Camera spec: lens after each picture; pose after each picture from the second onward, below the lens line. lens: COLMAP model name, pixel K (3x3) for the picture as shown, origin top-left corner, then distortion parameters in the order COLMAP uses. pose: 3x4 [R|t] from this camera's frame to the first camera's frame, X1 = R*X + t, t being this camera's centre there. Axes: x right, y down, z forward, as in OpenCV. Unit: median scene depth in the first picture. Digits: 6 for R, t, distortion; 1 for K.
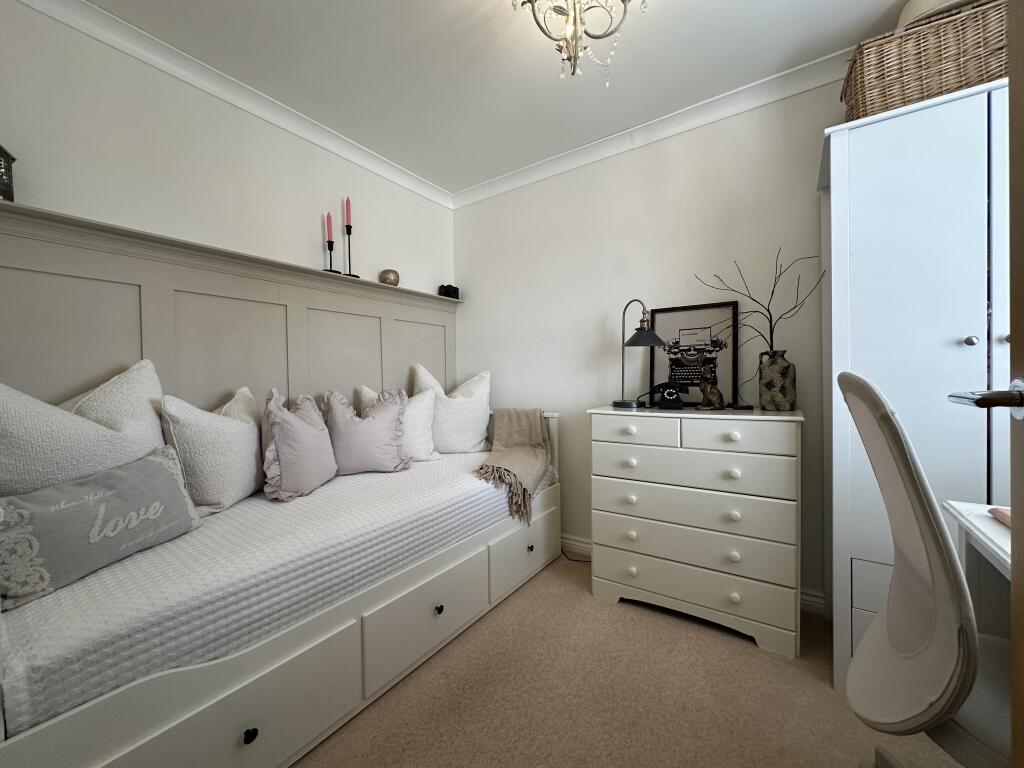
lens RADIAL K [[410.3, 0, 513.2], [0, 410.3, 379.3], [0, 0, 1]] dist [0.002012, 0.000709]
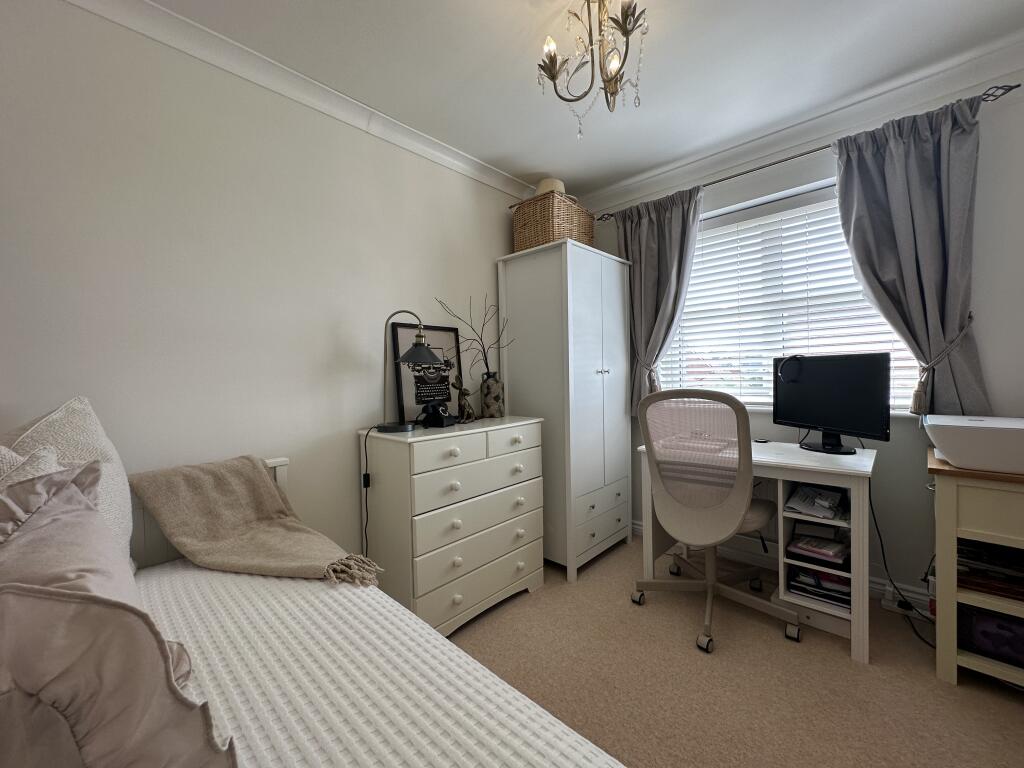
lens RADIAL K [[410.3, 0, 512.2], [0, 410.3, 387.7], [0, 0, 1]] dist [0.002012, 0.000709]
pose [[0.169235, -0.020379, 0.985365, -0.570309], [0.028726, 0.999463, 0.015737, -0.033214], [-0.985157, 0.025642, 0.169729, 0.639968]]
